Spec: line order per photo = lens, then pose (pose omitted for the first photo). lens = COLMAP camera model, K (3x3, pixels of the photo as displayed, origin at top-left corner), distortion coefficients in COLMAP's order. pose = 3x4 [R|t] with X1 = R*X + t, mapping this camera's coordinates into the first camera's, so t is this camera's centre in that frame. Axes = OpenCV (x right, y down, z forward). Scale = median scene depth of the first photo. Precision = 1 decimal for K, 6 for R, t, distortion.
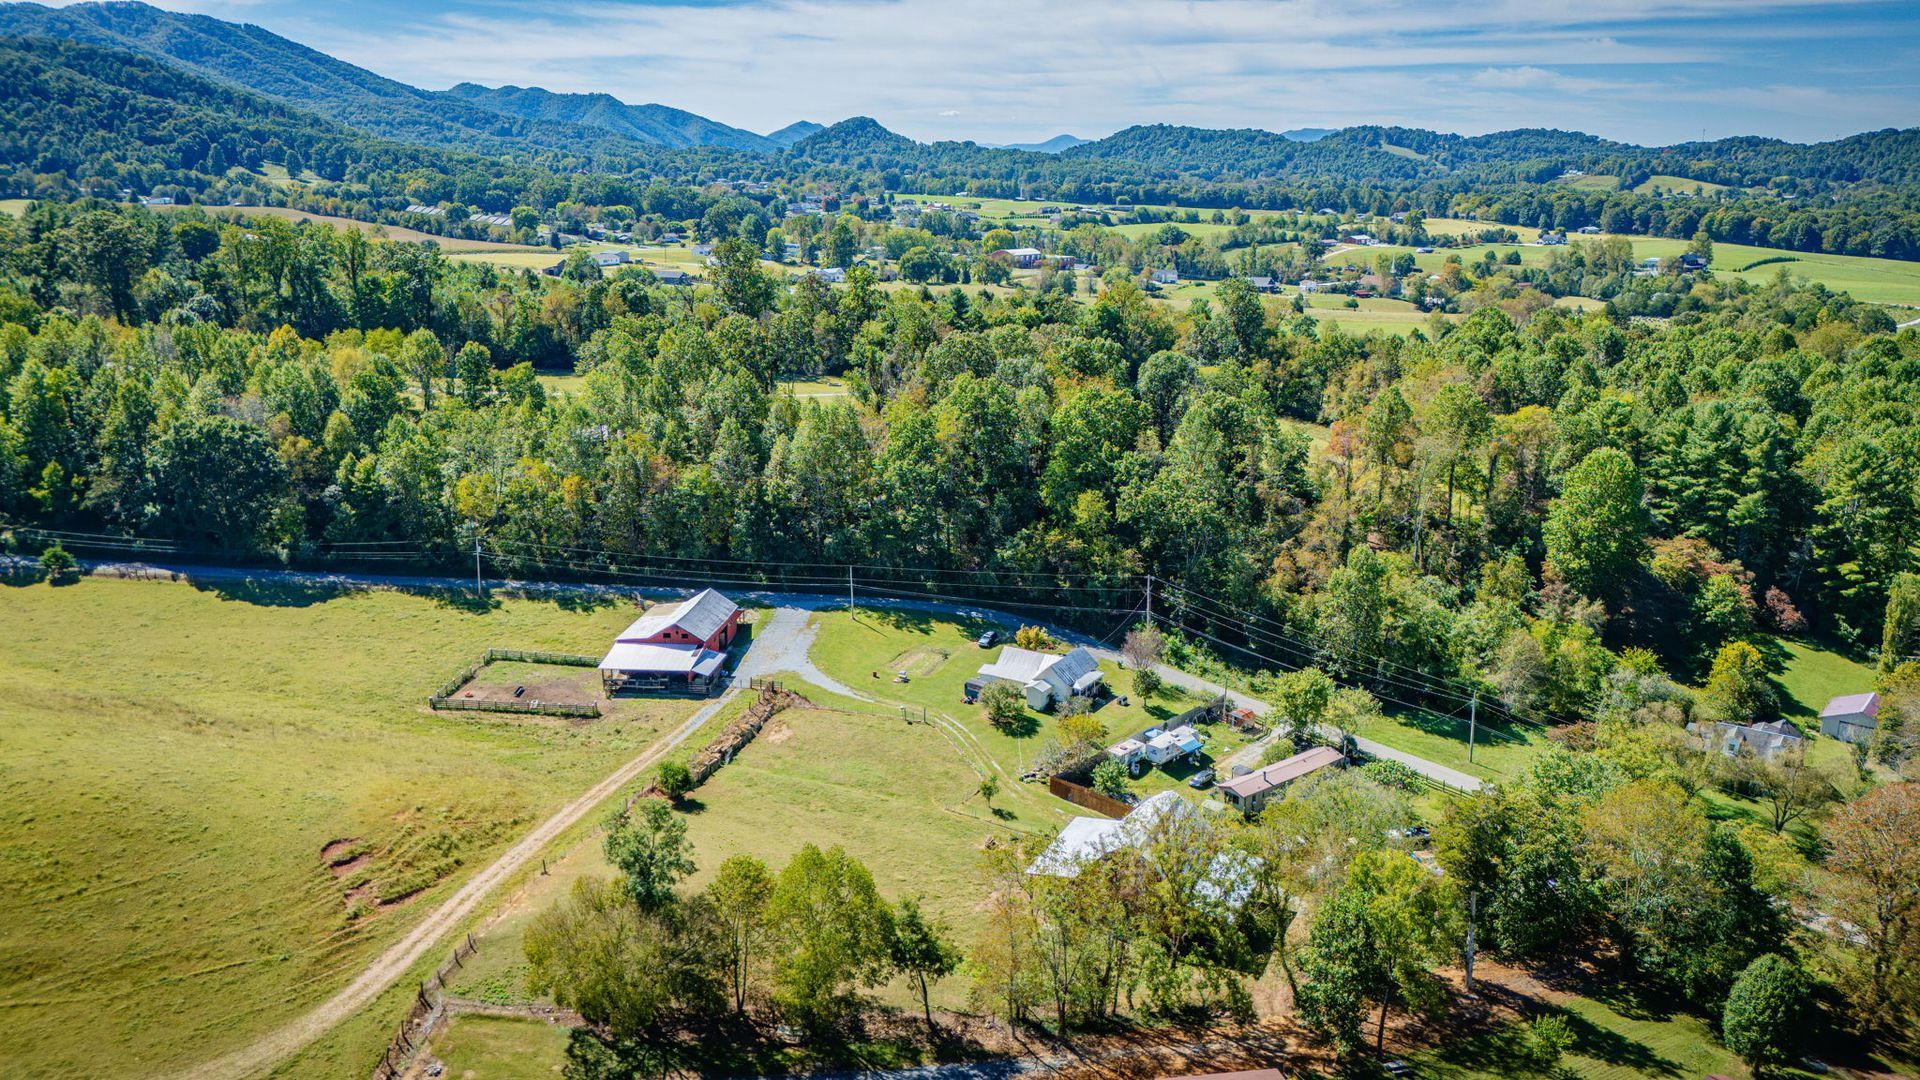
lens RADIAL K [[1407.3, 0, 949.4], [0, 1407.3, 544.9], [0, 0, 1]] dist [0.077793, -0.088419]
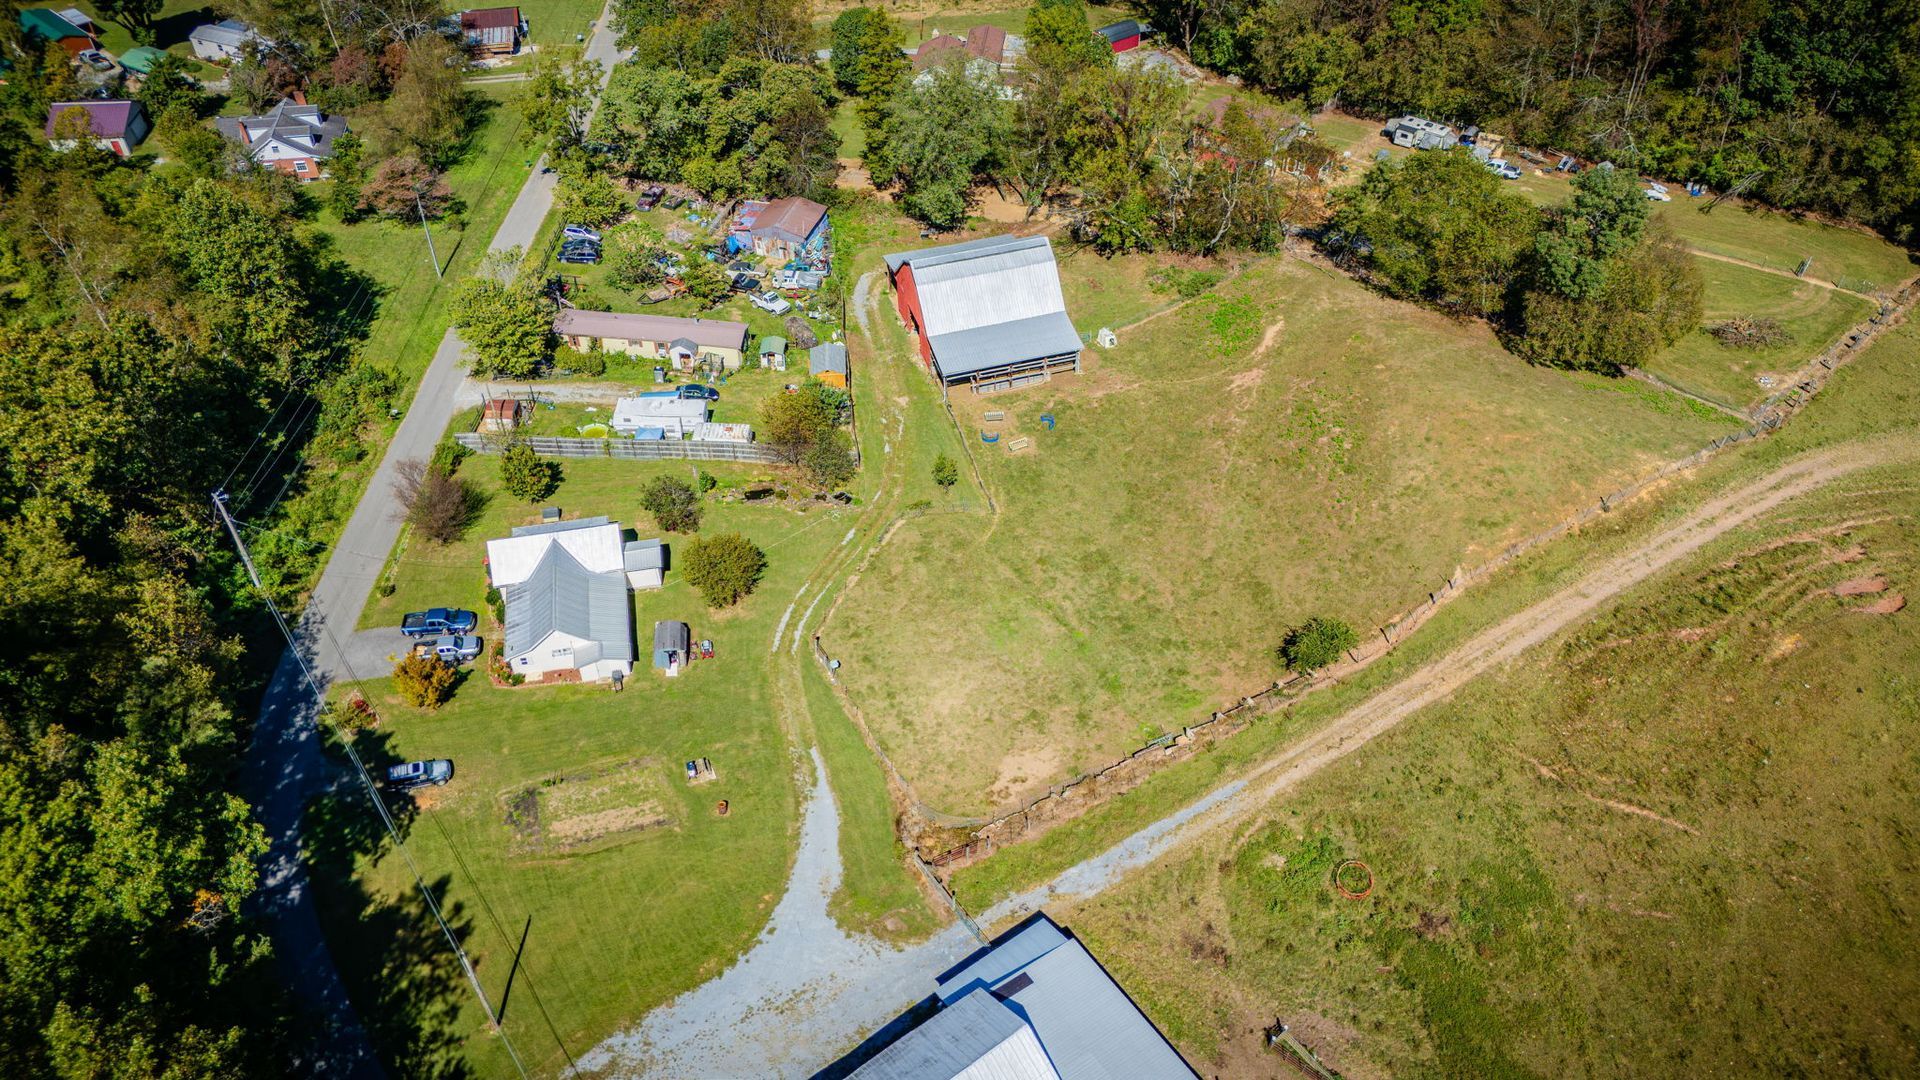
lens RADIAL K [[1407.3, 0, 954.7], [0, 1407.3, 539.6], [0, 0, 1]] dist [0.077793, -0.088419]
pose [[-0.692738, -0.497779, 0.521853, -0.336754], [0.195895, 0.566518, 0.800426, -0.352812], [-0.694074, 0.656714, -0.294936, 1.103080]]
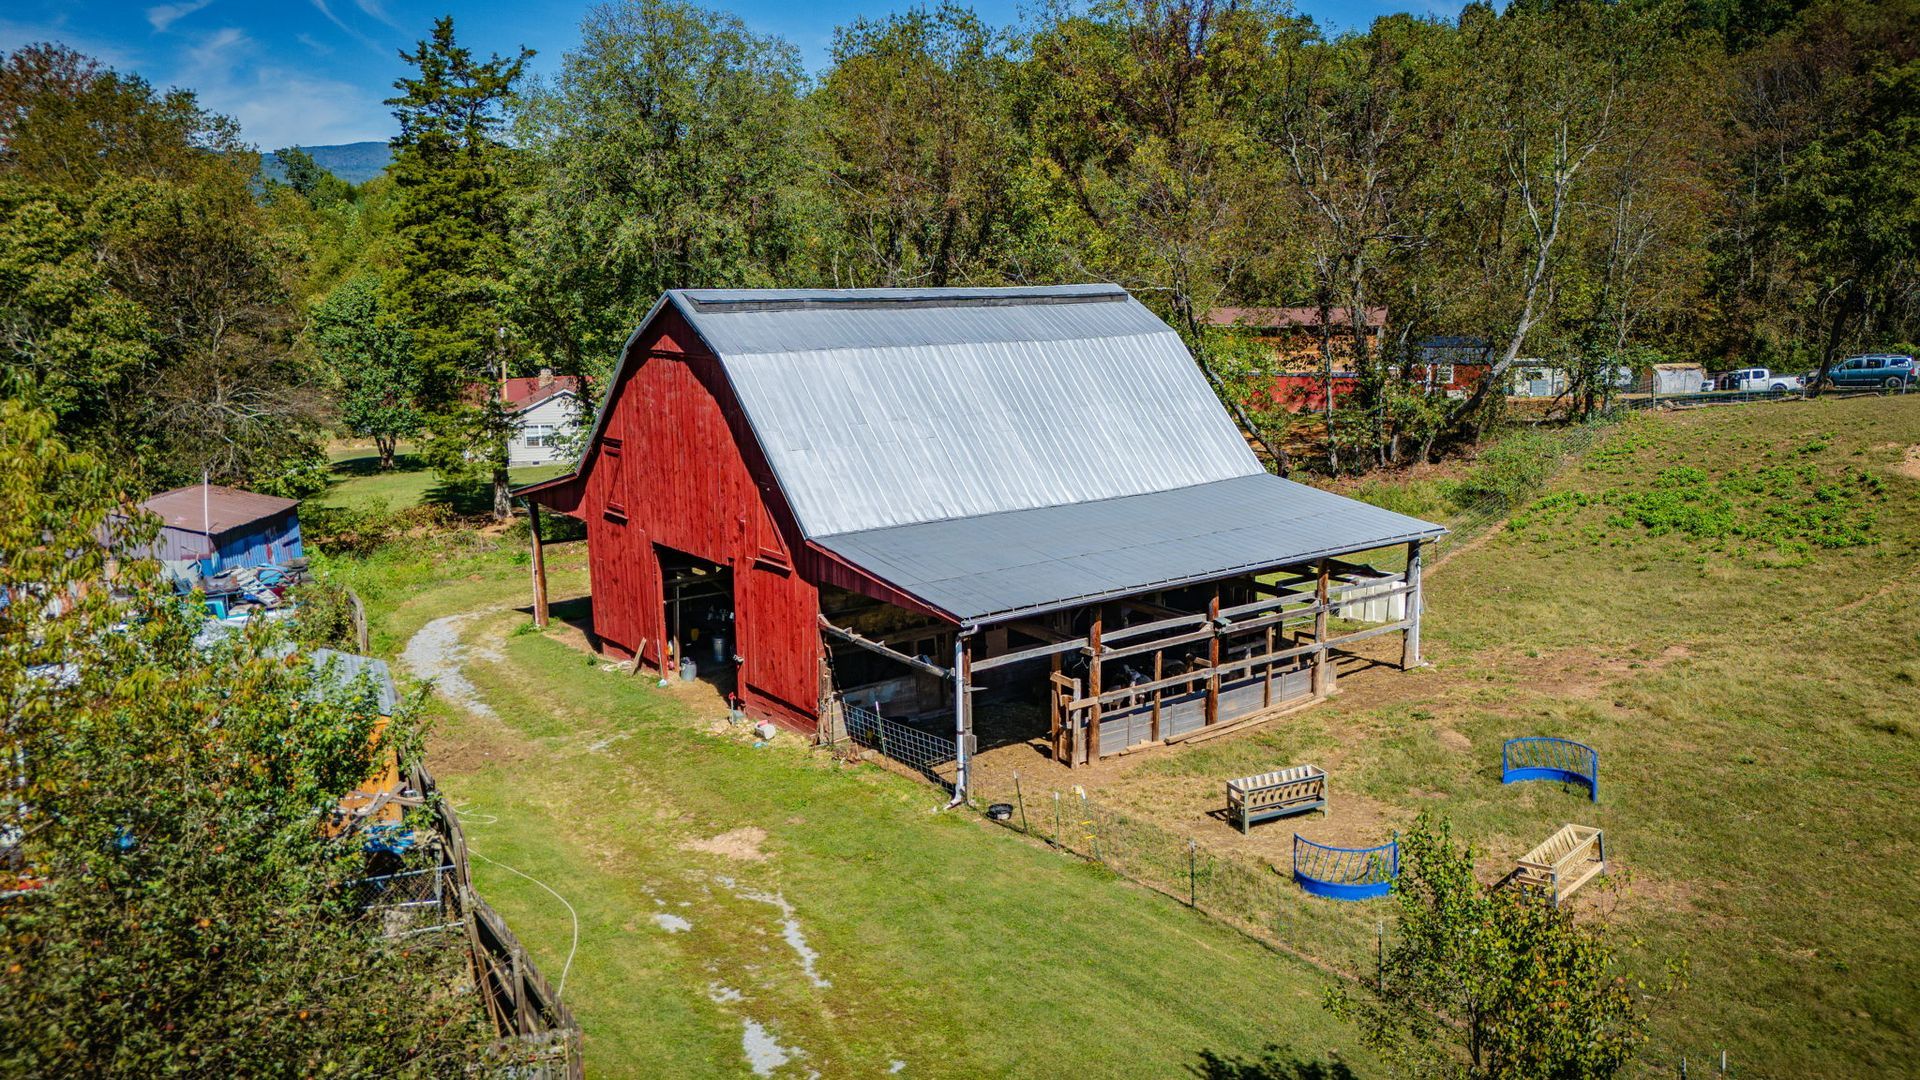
lens RADIAL K [[1443.1, 0, 940.9], [0, 1443.1, 479.0], [0, 0, 1]] dist [0.068738, 0.003691]
pose [[-0.893280, -0.053223, 0.446338, 0.017303], [0.133453, 0.916791, 0.376409, 0.098868], [-0.429233, 0.395804, -0.811849, 0.951293]]
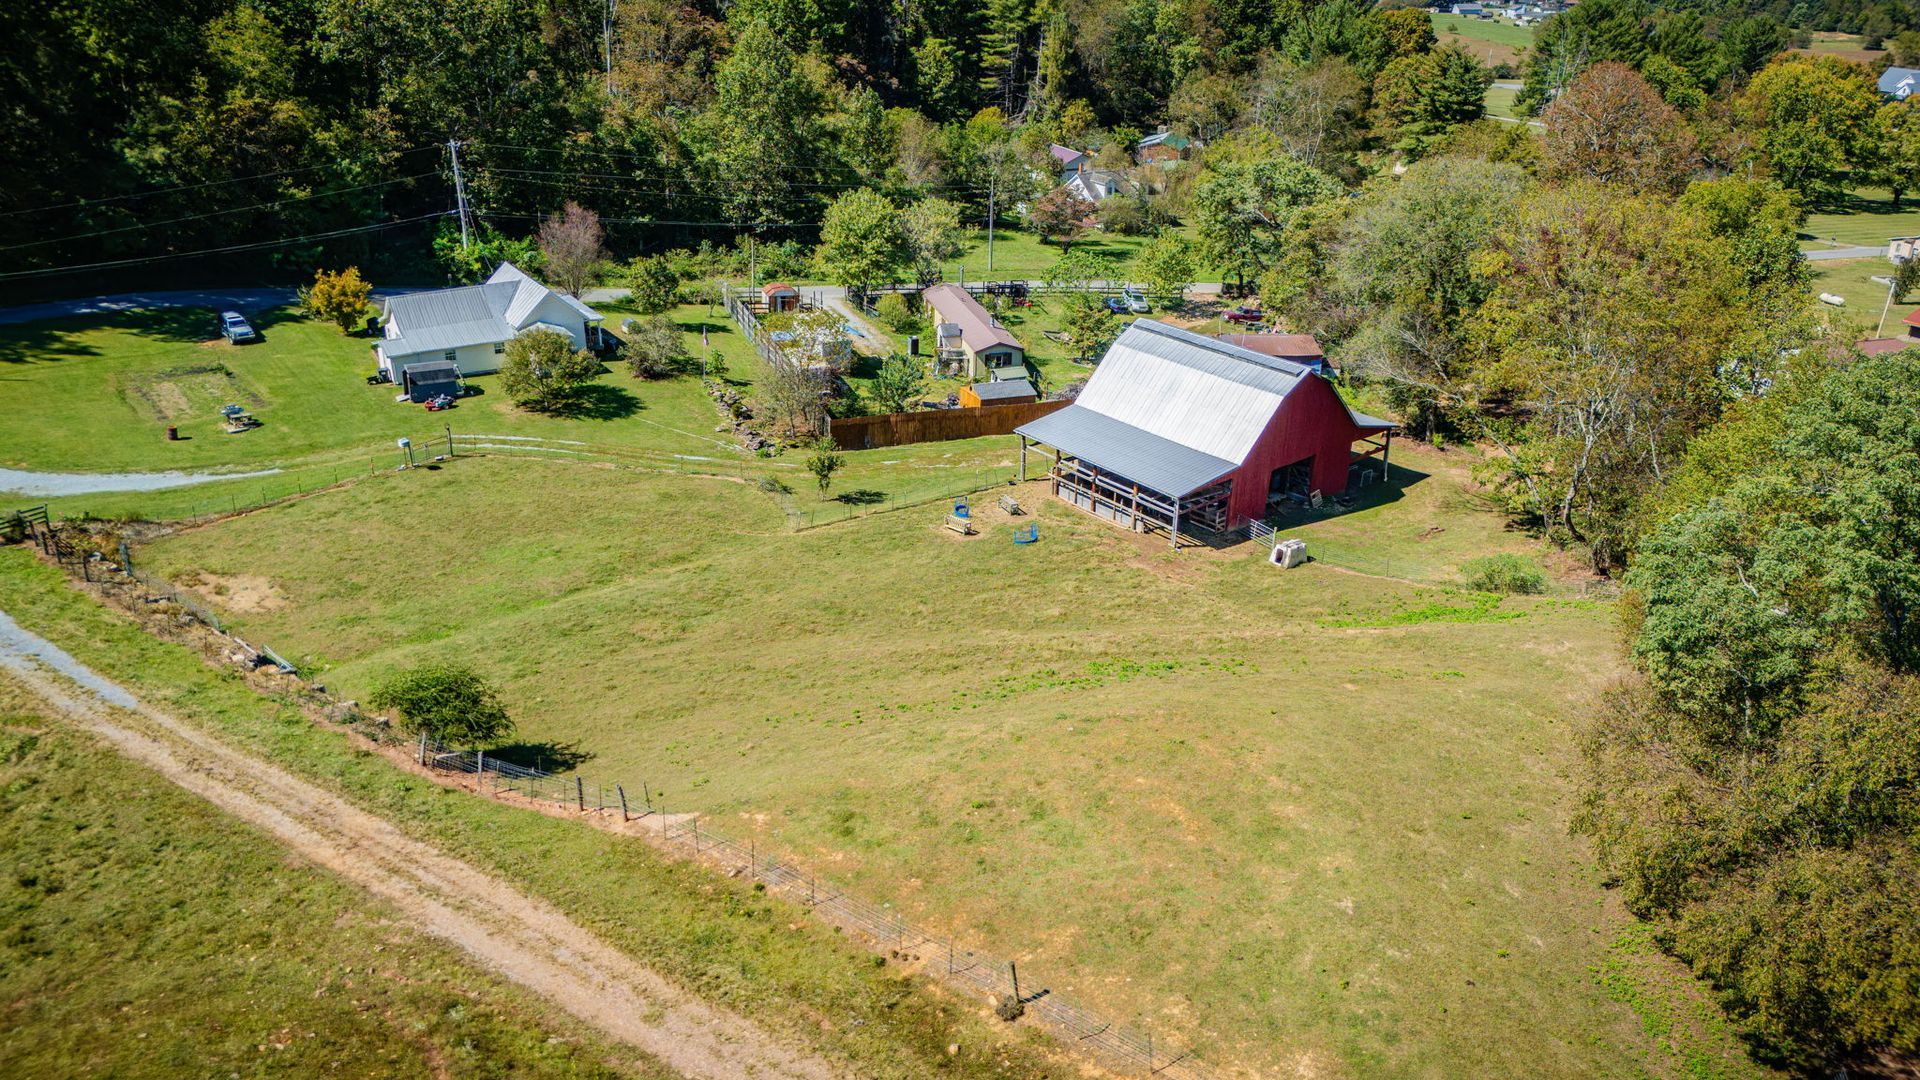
lens RADIAL K [[1407.3, 0, 953.3], [0, 1407.3, 551.1], [0, 0, 1]] dist [0.077793, -0.088419]
pose [[0.407813, -0.374943, 0.832530, -0.351494], [0.220641, 0.925242, 0.308617, 0.047573], [-0.886006, 0.057833, 0.460054, 0.643328]]
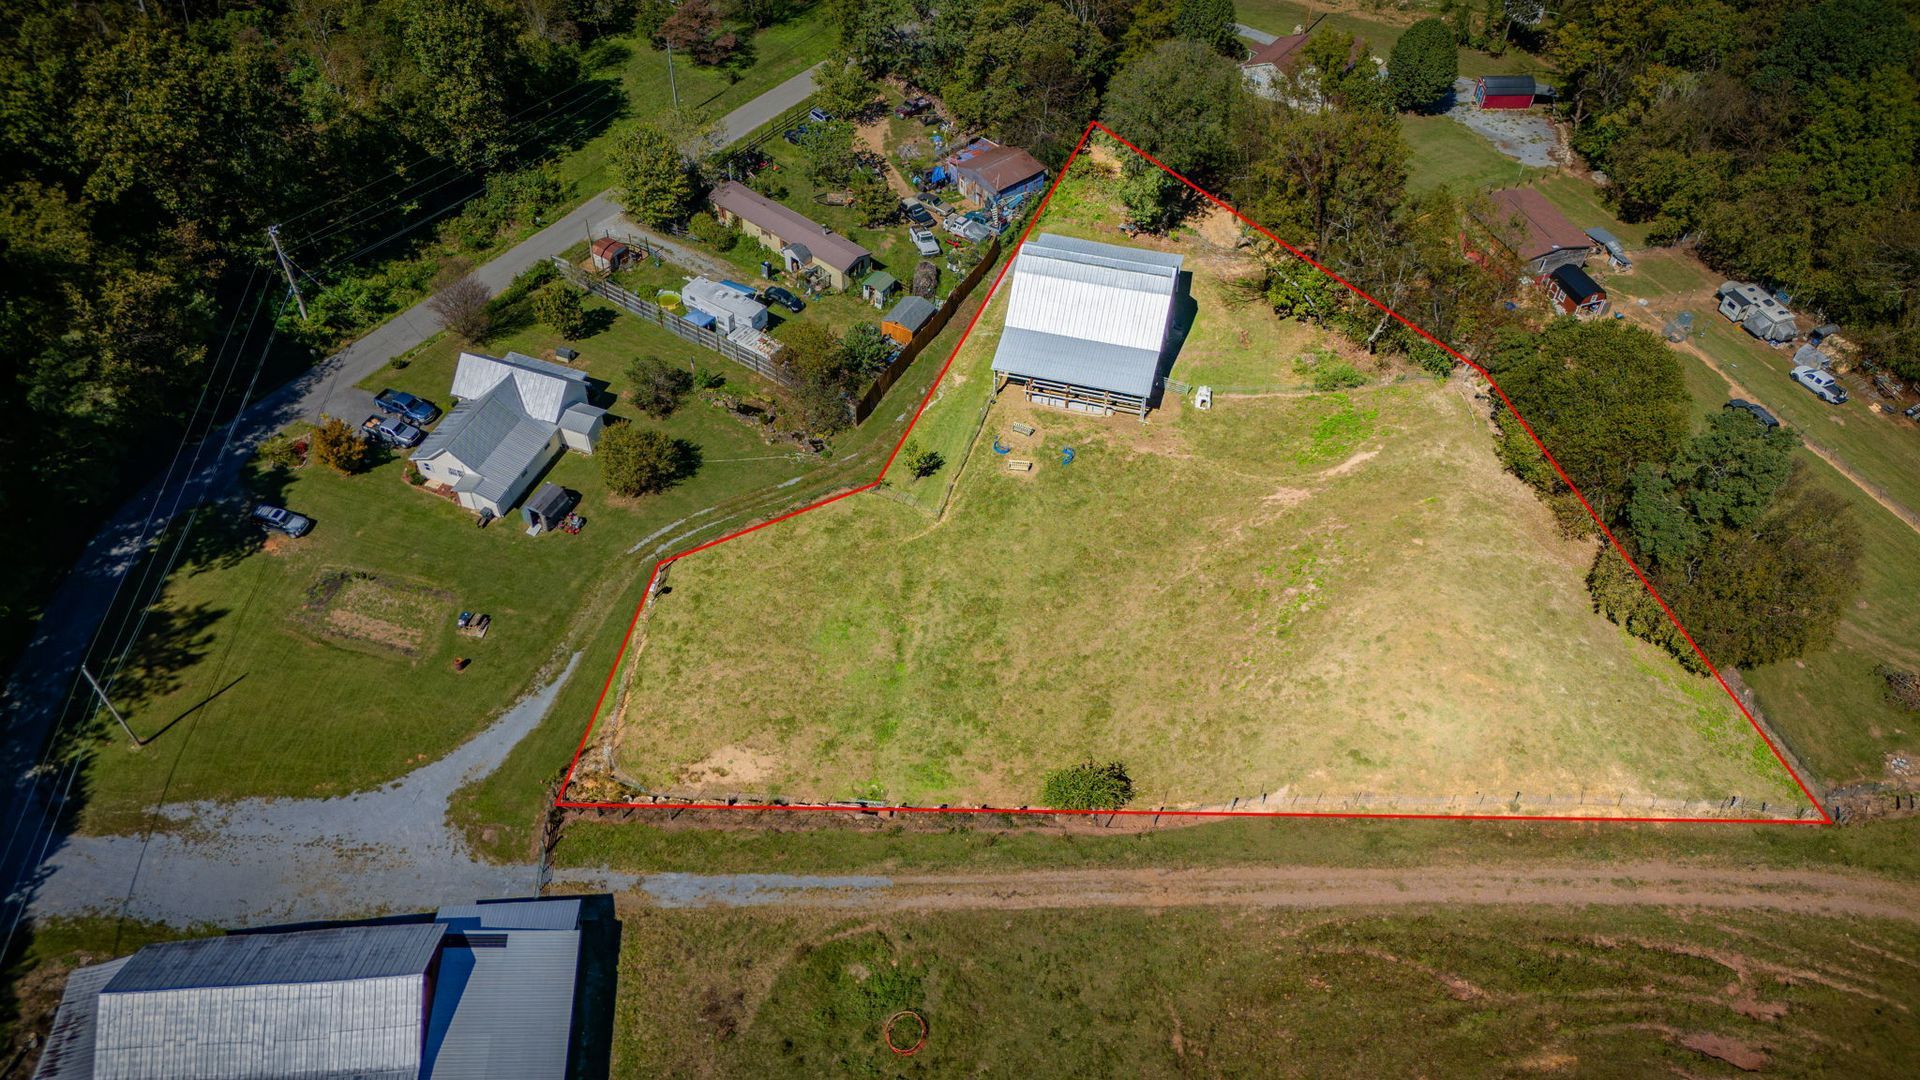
lens RADIAL K [[1407.3, 0, 957.1], [0, 1407.3, 539.8], [0, 0, 1]] dist [0.077793, -0.088419]
pose [[-0.209830, -0.714845, 0.667060, -0.421897], [0.242762, 0.622794, 0.743771, -0.284321], [-0.947121, 0.318002, 0.042856, 0.857595]]
